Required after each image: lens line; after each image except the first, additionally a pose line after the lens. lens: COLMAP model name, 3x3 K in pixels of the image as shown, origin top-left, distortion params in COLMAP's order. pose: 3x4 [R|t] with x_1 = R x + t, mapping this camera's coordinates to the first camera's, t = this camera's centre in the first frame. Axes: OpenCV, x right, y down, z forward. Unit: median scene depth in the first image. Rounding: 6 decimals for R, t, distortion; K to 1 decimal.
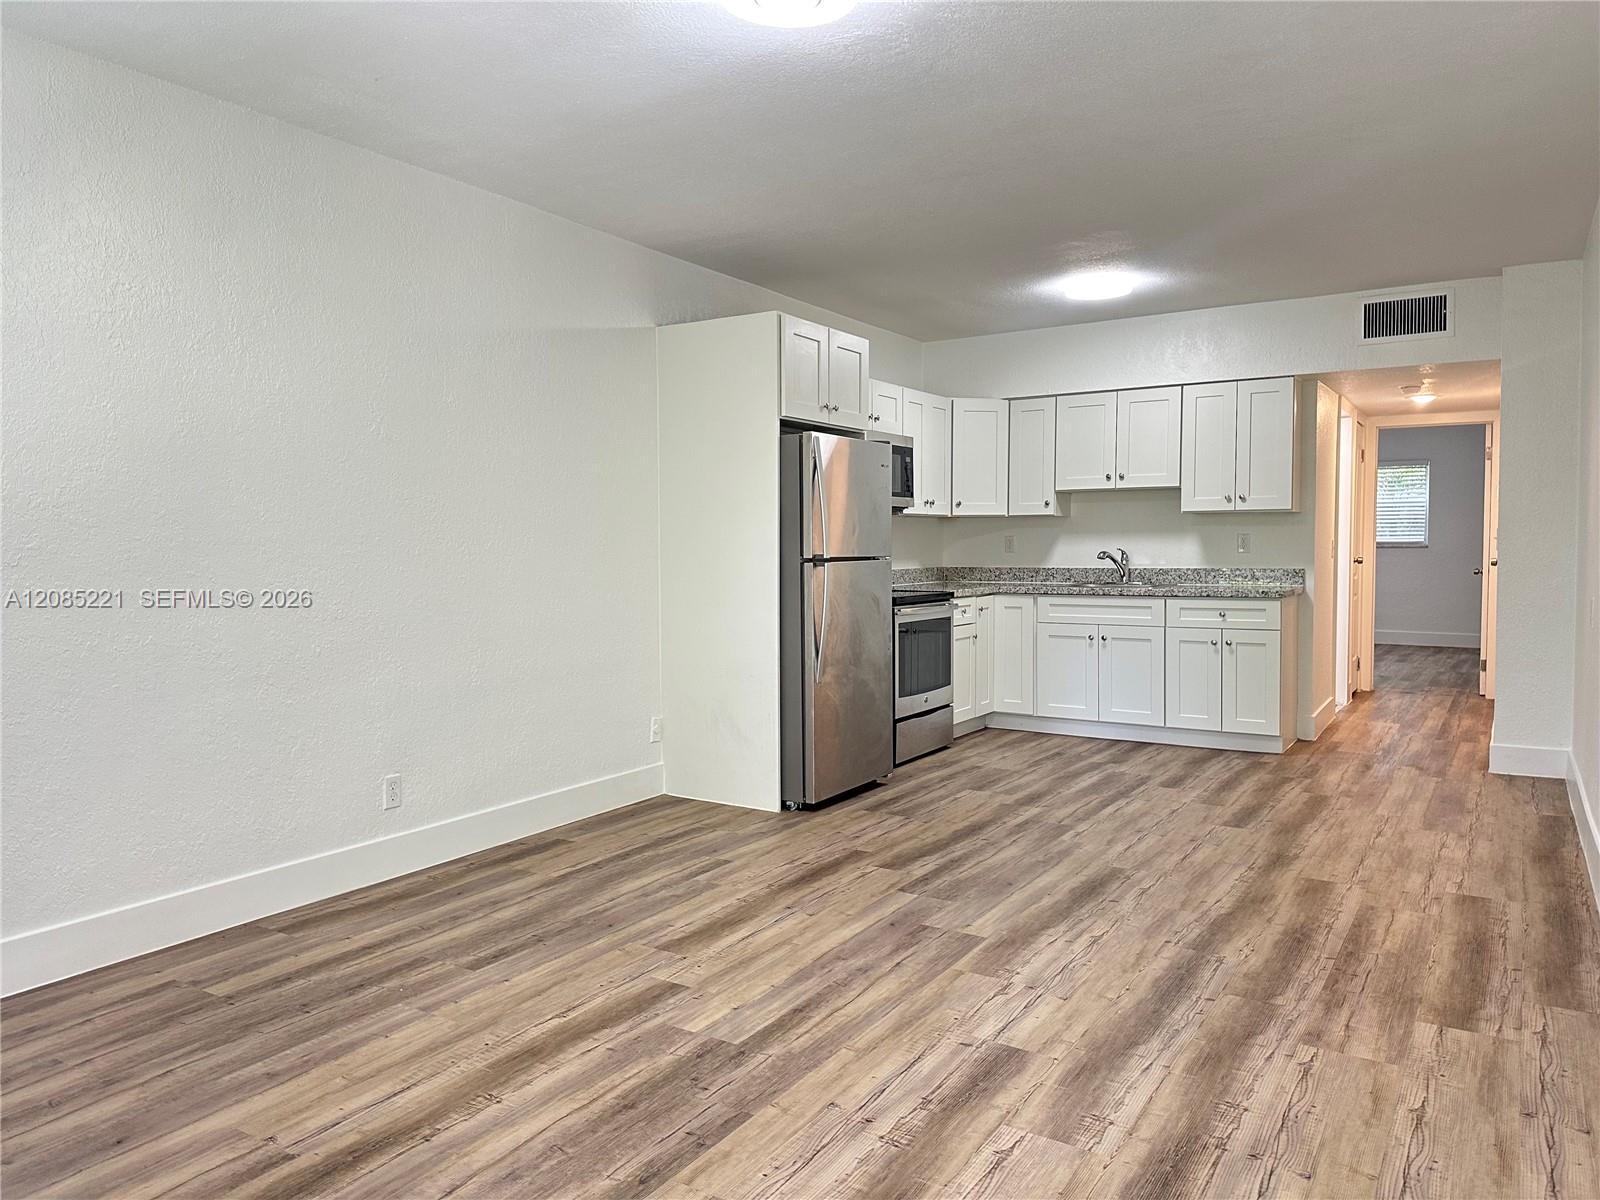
lens RADIAL K [[1117.2, 0, 793.7], [0, 1117.2, 593.6], [0, 0, 1]] dist [0.089200, -0.121890]
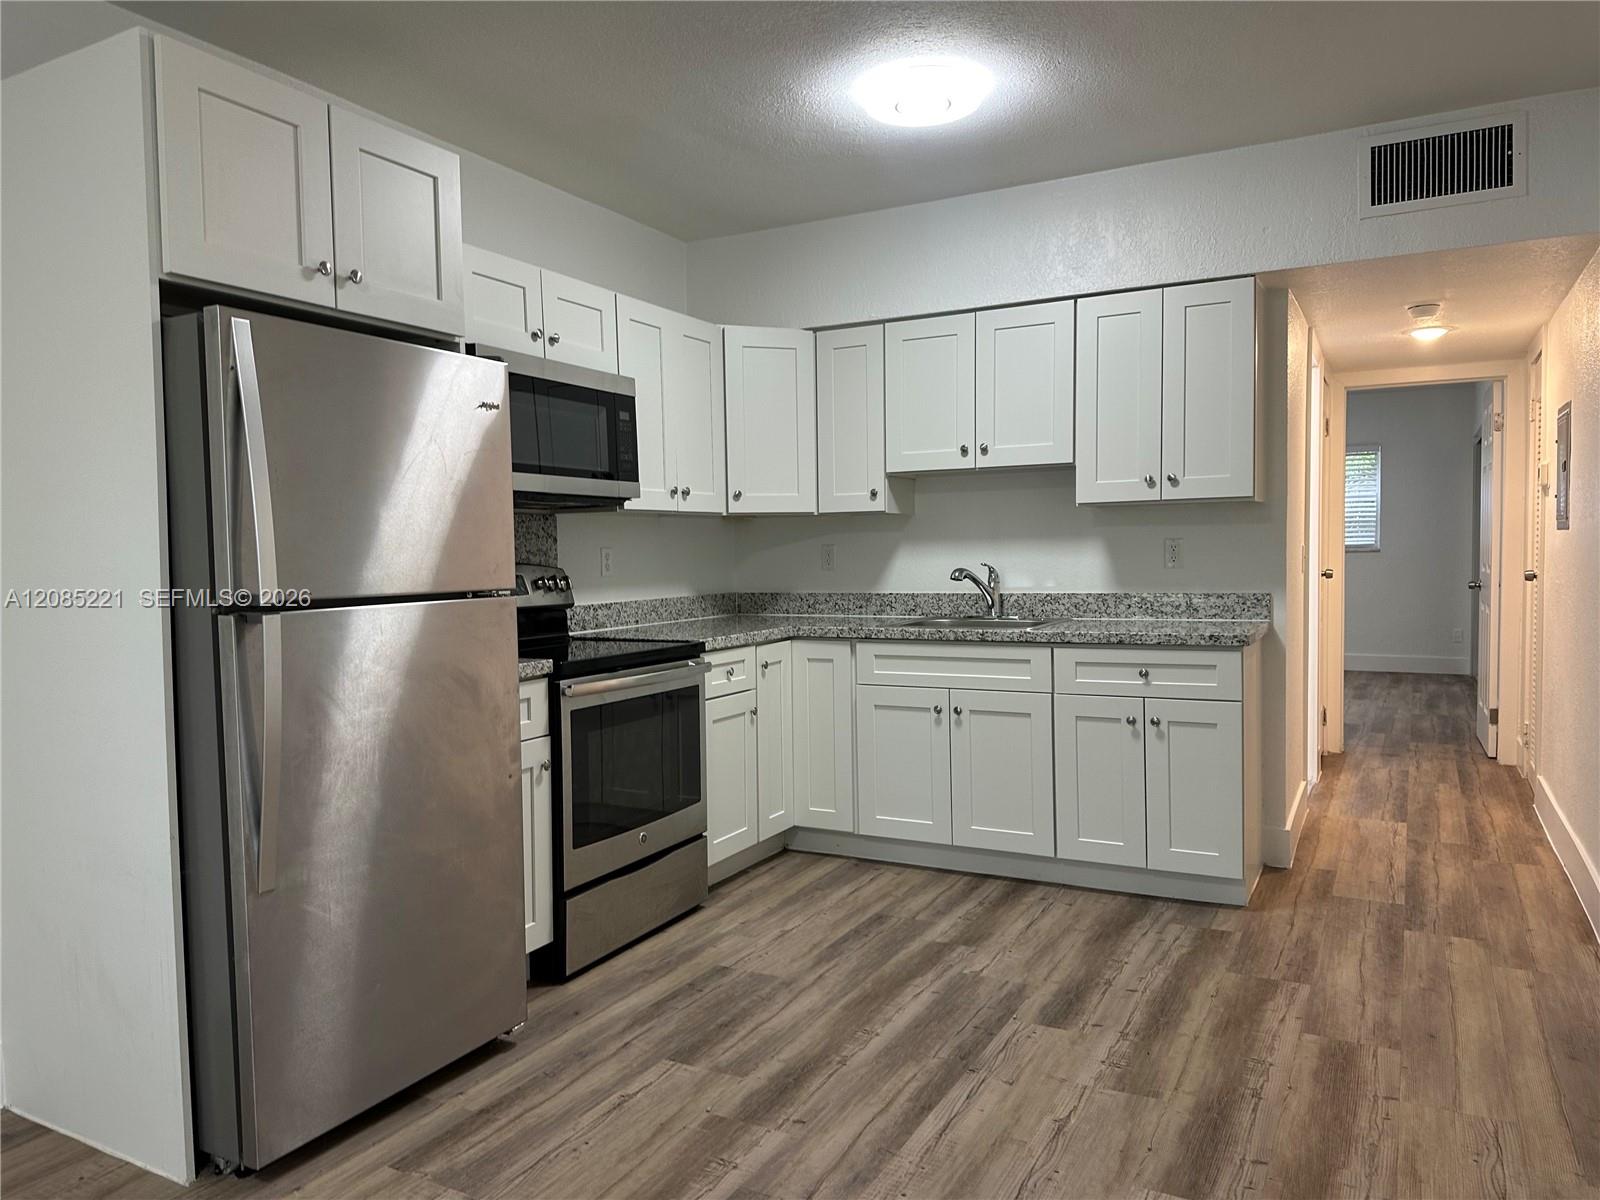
lens RADIAL K [[1117.2, 0, 805.2], [0, 1117.2, 606.2], [0, 0, 1]] dist [0.089200, -0.121890]
pose [[0.996617, -0.015855, 0.080648, 0.231413], [0.015539, 0.999869, 0.004547, -0.034466], [-0.080709, -0.003279, 0.996732, 0.637319]]
